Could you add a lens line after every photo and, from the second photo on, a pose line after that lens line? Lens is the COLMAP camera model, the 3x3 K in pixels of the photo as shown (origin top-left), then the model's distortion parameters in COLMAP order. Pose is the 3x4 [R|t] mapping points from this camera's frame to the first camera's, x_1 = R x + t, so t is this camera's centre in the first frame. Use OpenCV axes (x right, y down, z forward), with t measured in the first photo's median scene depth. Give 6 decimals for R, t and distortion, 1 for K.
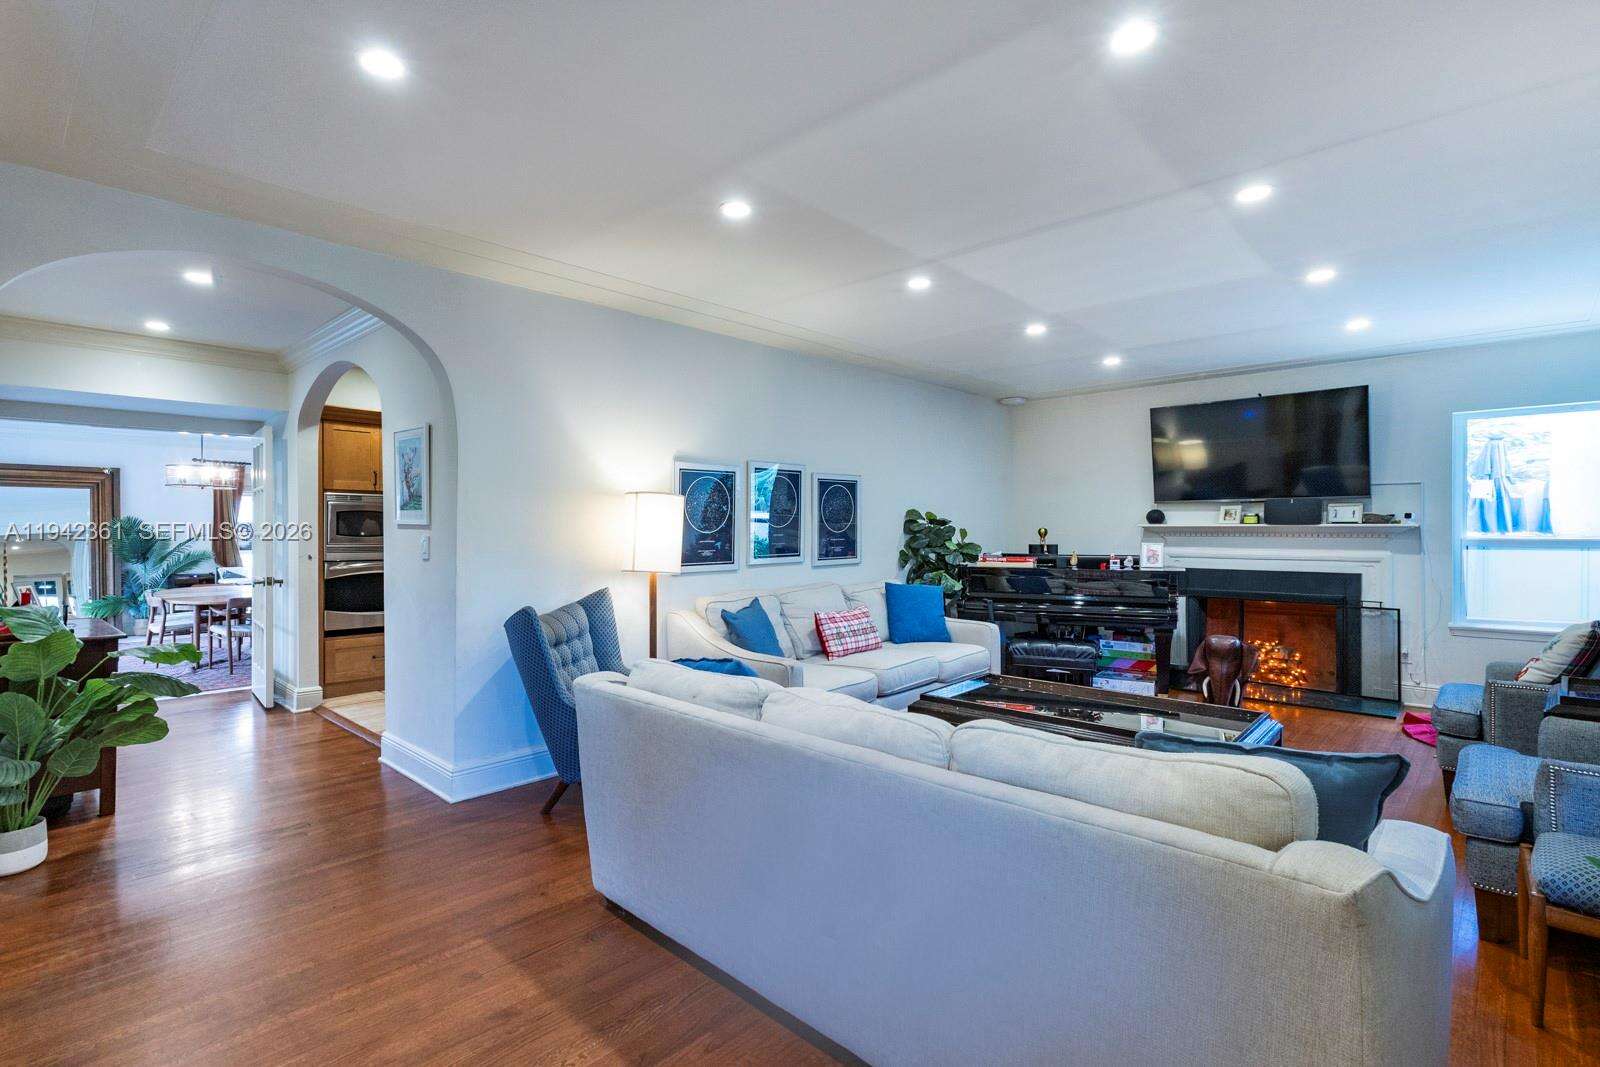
lens RADIAL K [[735.8, 0, 805.9], [0, 735.8, 522.9], [0, 0, 1]] dist [0.002035, 0.000136]
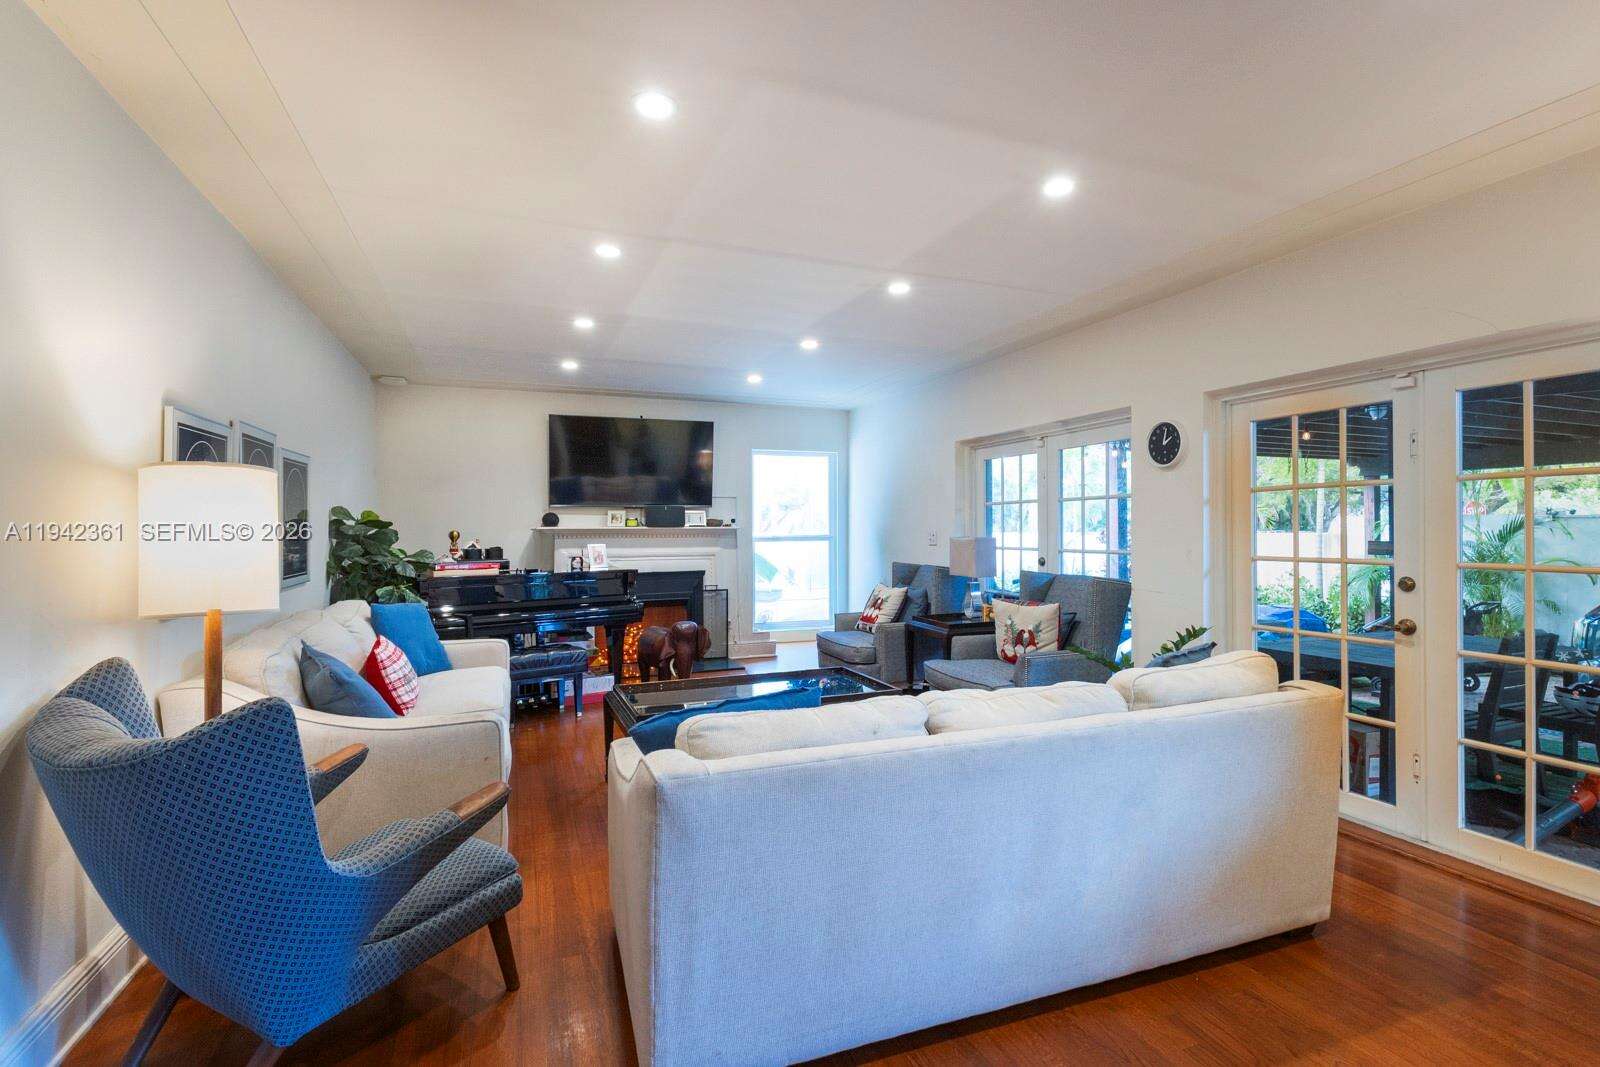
lens RADIAL K [[735.8, 0, 805.6], [0, 735.8, 535.8], [0, 0, 1]] dist [0.002035, 0.000136]
pose [[0.441142, -0.007702, 0.897404, -0.333927], [0.000309, 0.999964, 0.008430, 0.006211], [-0.897437, -0.003441, 0.441128, 0.264115]]
